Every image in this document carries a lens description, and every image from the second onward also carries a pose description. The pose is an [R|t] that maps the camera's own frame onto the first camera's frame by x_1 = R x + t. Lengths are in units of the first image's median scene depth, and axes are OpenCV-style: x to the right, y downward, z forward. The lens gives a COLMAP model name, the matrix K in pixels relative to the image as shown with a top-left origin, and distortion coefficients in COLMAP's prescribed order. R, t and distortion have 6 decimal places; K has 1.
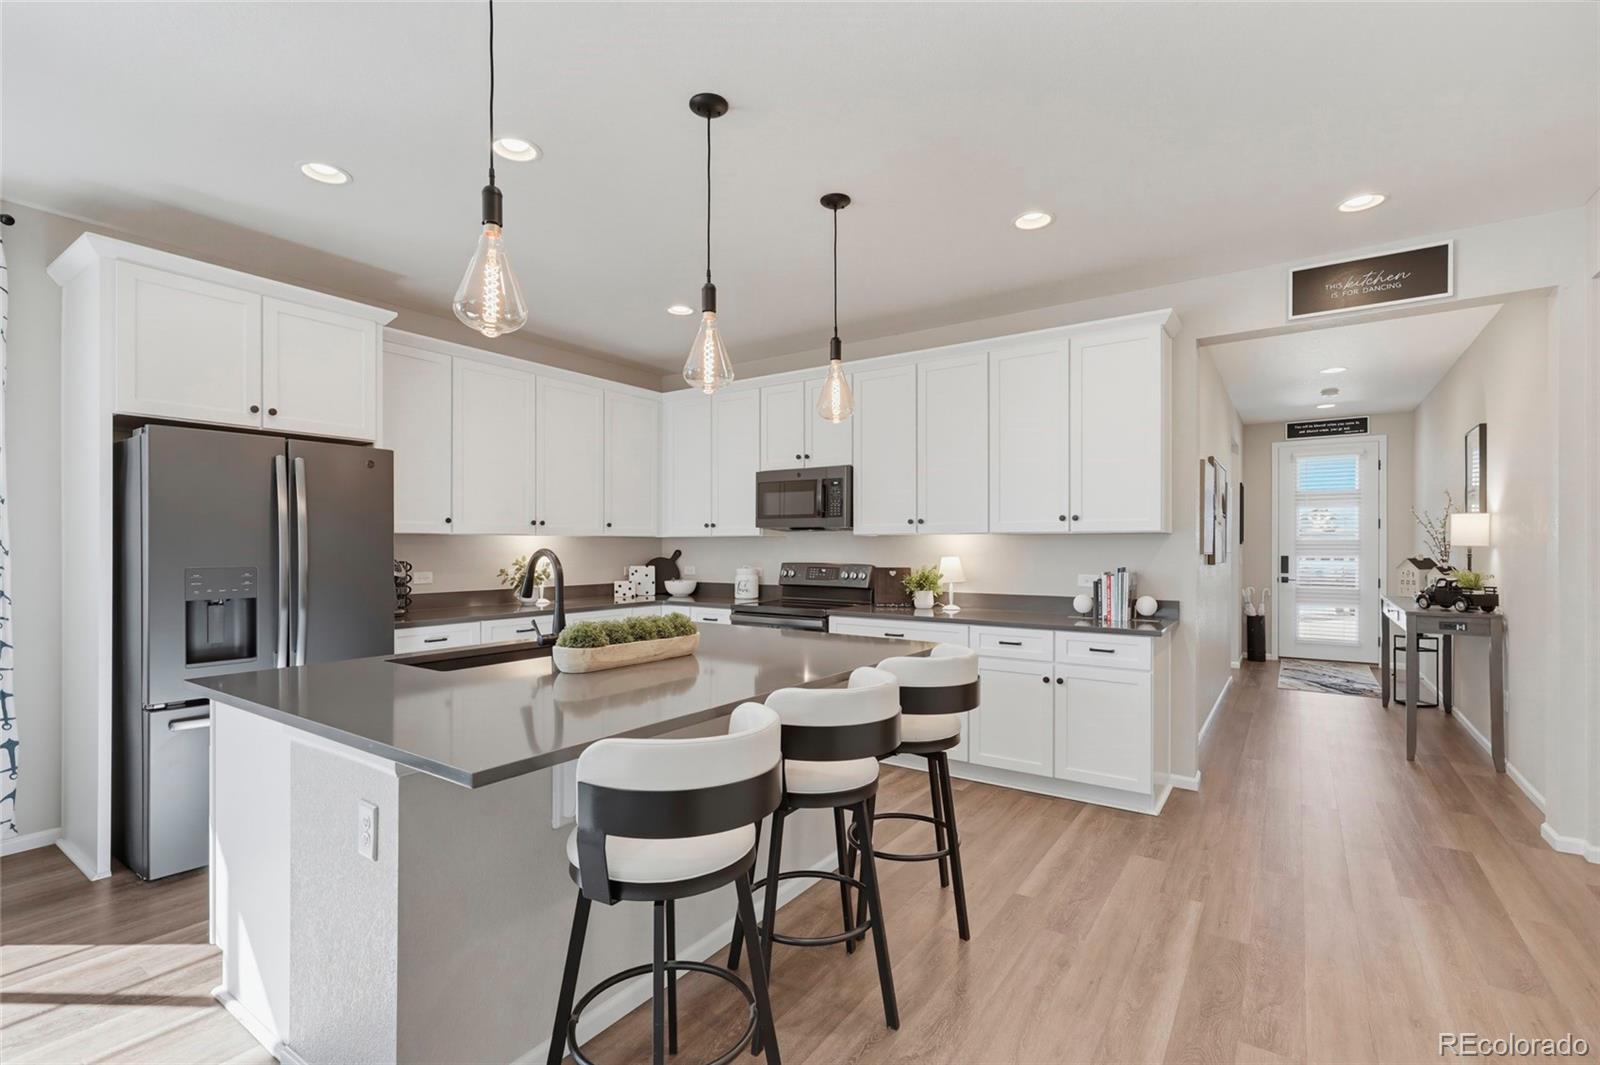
lens RADIAL K [[714.8, 0, 798.7], [0, 714.8, 544.9], [0, 0, 1]] dist [-0.002325, -0.000160]
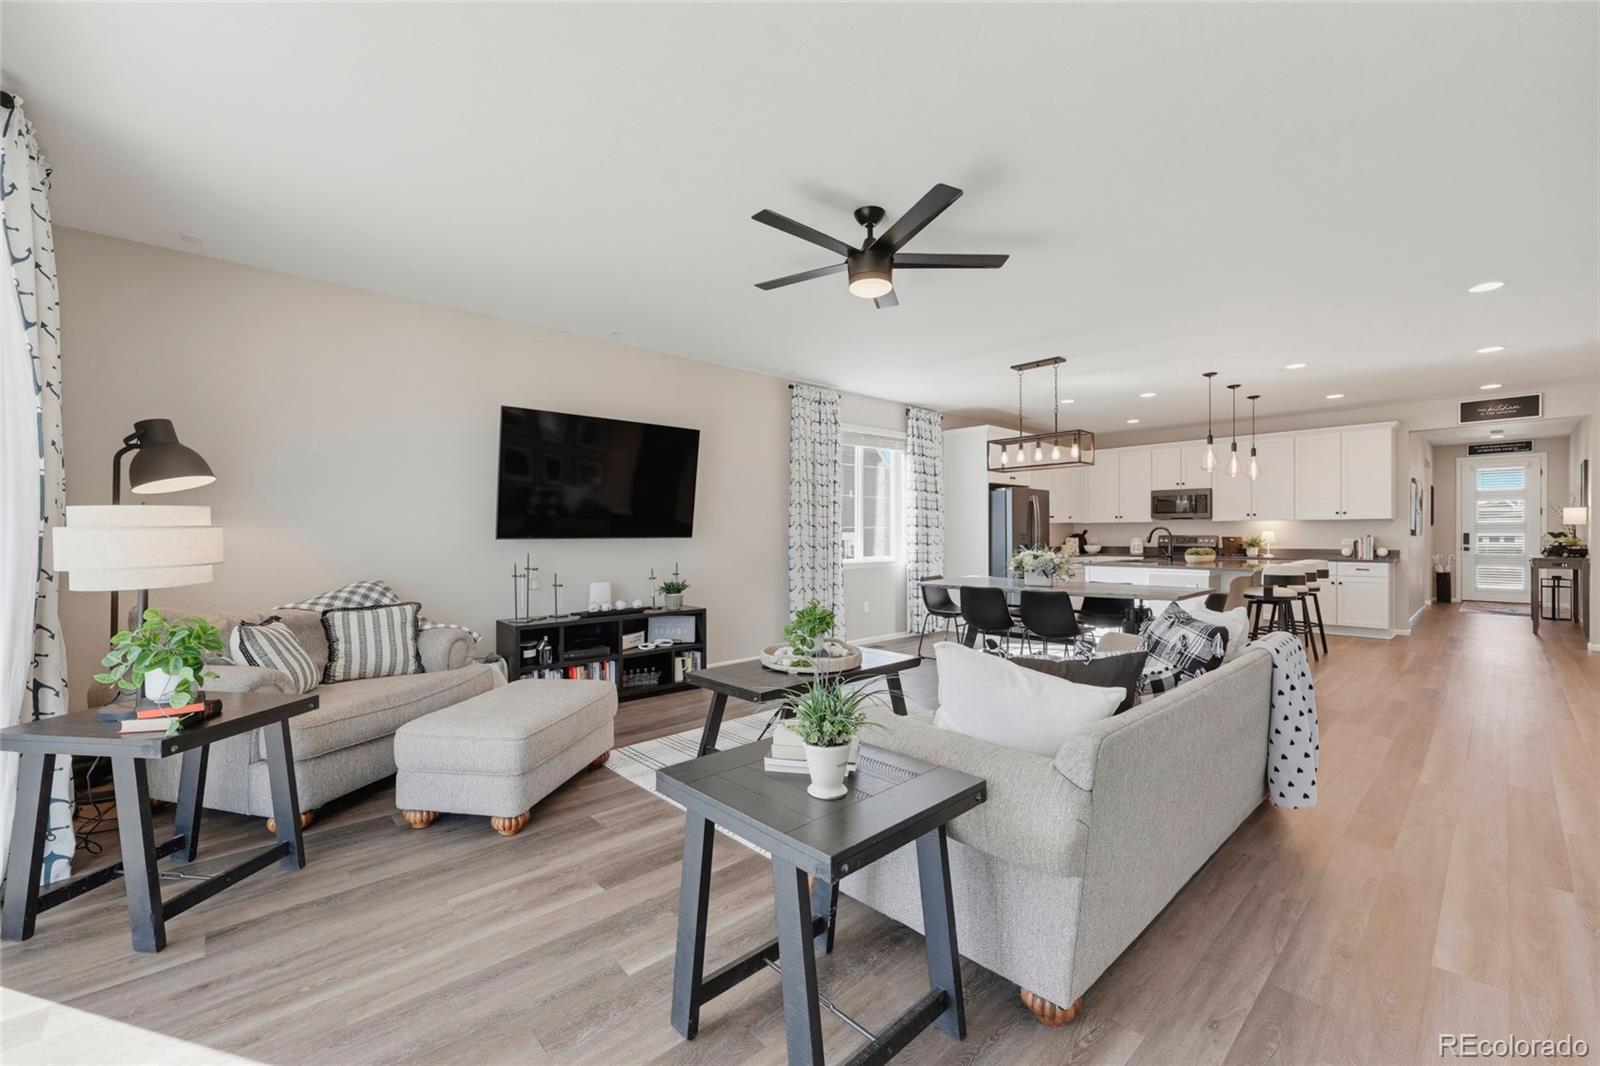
lens RADIAL K [[642.5, 0, 800.0], [0, 642.5, 533.0], [0, 0, 1]] dist [0.001966, 0.000370]
pose [[0.976183, -0.003363, -0.216923, -0.713039], [0.004097, 0.999987, 0.002937, 0.010477], [0.216911, -0.003755, 0.976184, -1.134358]]
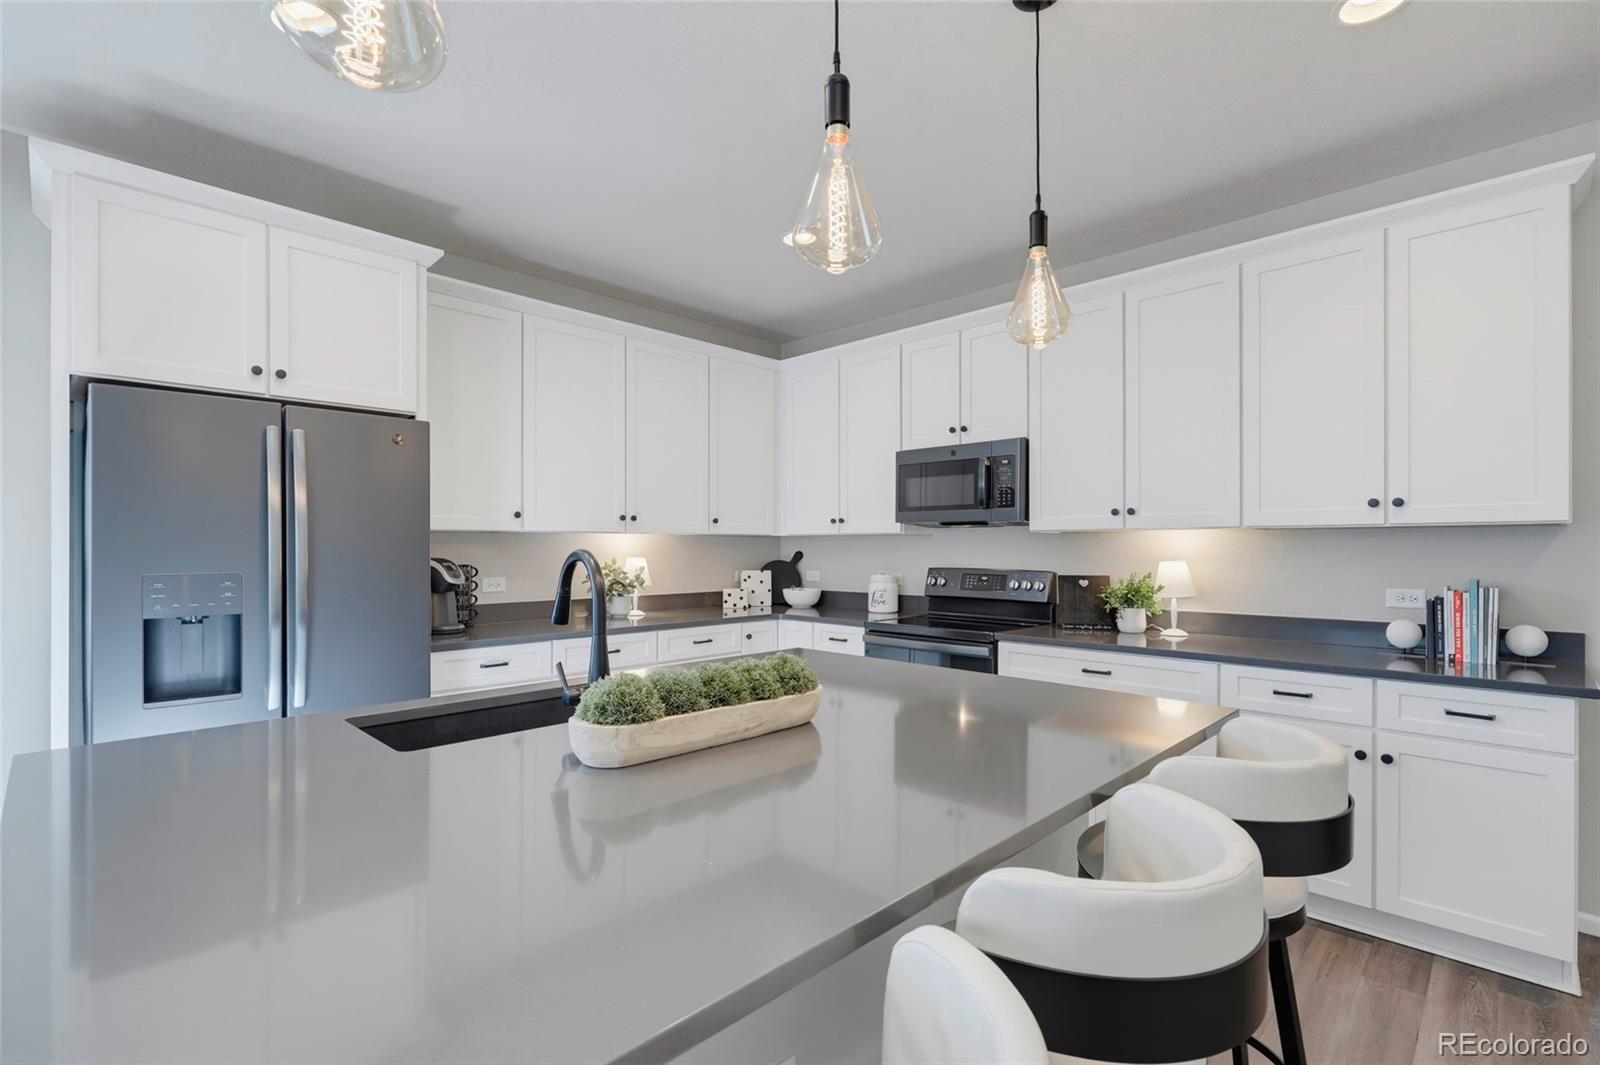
lens RADIAL K [[726.4, 0, 804.1], [0, 726.4, 546.8], [0, 0, 1]] dist [-0.000924, -0.000041]
pose [[0.985868, -0.000120, -0.167521, -0.028481], [0.000286, 0.999999, 0.000971, 0.001413], [0.167521, -0.001005, 0.985868, 0.221587]]
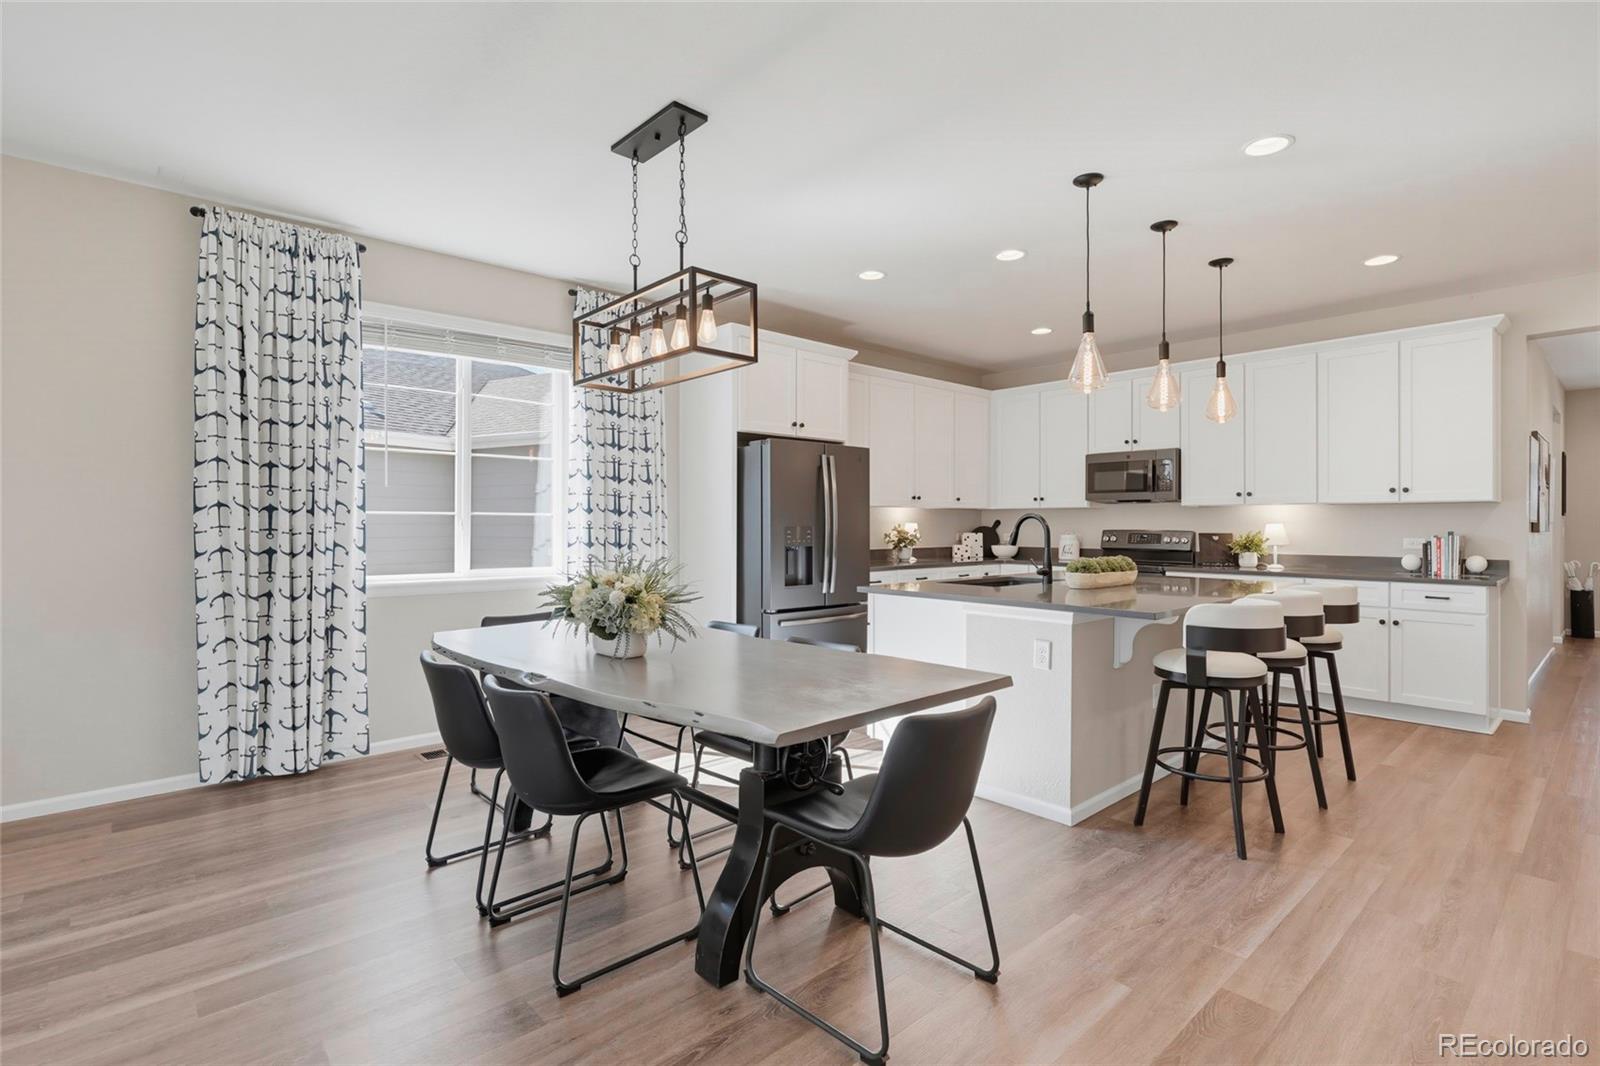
lens RADIAL K [[747.7, 0, 799.2], [0, 747.7, 519.6], [0, 0, 1]] dist [0.000341, -0.000175]
pose [[0.973096, -0.000500, -0.230401, -0.266571], [-0.000079, 0.999997, -0.002504, 0.012807], [0.230402, 0.002455, 0.973092, -0.386540]]
